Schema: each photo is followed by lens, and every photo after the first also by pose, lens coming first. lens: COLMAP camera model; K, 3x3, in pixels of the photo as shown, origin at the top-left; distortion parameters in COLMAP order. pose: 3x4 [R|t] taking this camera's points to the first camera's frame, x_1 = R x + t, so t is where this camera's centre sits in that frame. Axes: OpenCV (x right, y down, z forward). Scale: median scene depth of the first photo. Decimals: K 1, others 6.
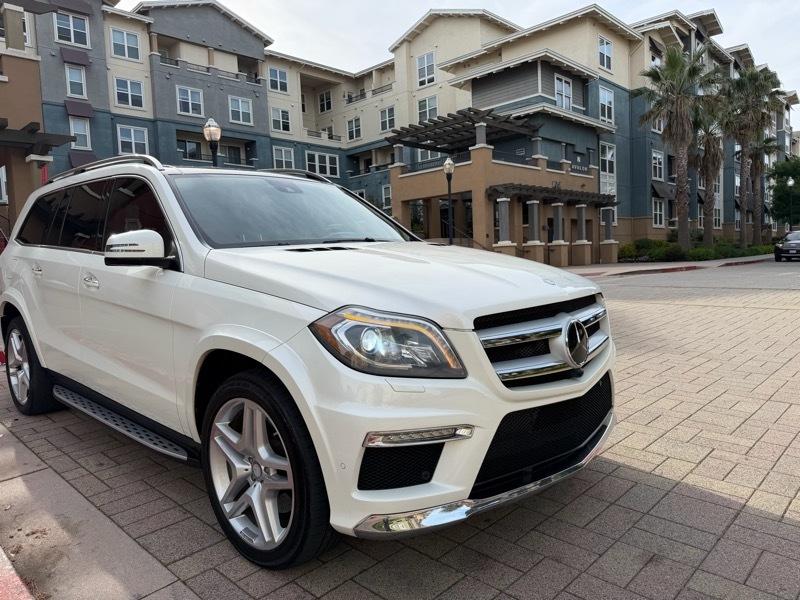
lens RADIAL K [[559.5, 0, 390.2], [0, 559.5, 304.6], [0, 0, 1]] dist [0.051524, -0.080608]
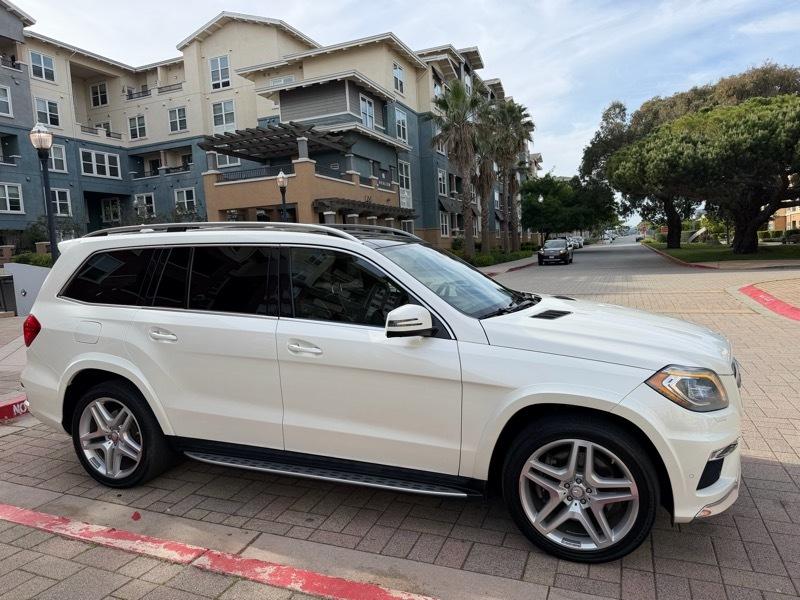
lens RADIAL K [[552.3, 0, 392.7], [0, 552.3, 315.9], [0, 0, 1]] dist [0.051295, -0.078257]
pose [[0.925200, -0.055744, 0.375363, -0.057100], [0.050428, 0.998440, 0.023980, -0.008816], [-0.376115, -0.003257, 0.926567, -0.001852]]
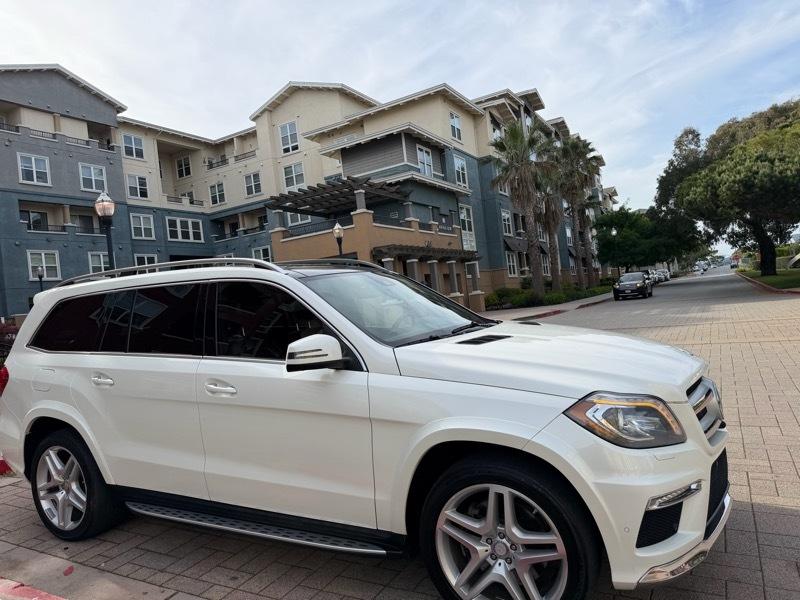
lens RADIAL K [[552.3, 0, 392.7], [0, 552.3, 315.9], [0, 0, 1]] dist [0.051295, -0.078257]
pose [[0.966500, -0.071668, 0.246457, -0.035026], [0.091400, 0.993382, -0.069563, -0.005282], [-0.239840, 0.089758, 0.966654, -0.001759]]
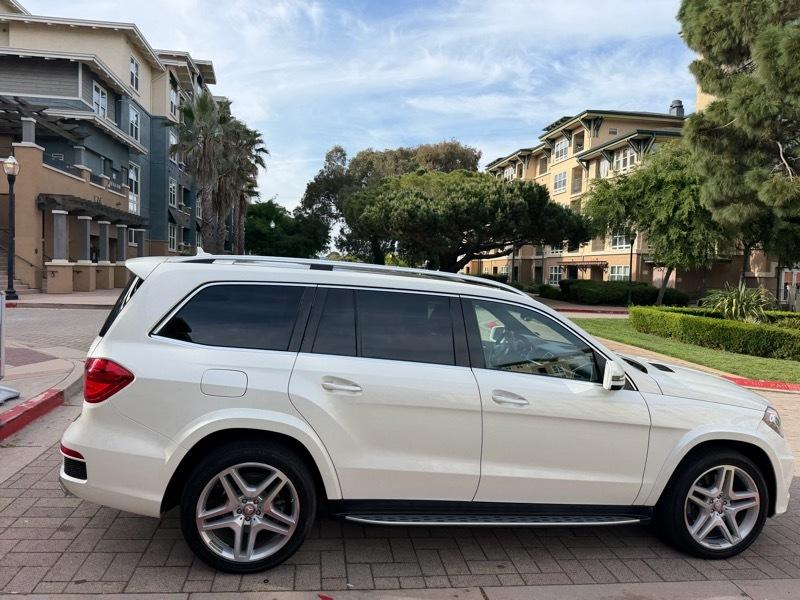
lens RADIAL K [[552.3, 0, 392.7], [0, 552.3, 315.9], [0, 0, 1]] dist [0.051295, -0.078257]
pose [[0.605785, -0.001892, 0.795626, -0.115345], [0.002791, 0.999996, 0.000253, -0.015466], [-0.795623, 0.002068, 0.605788, 0.039531]]
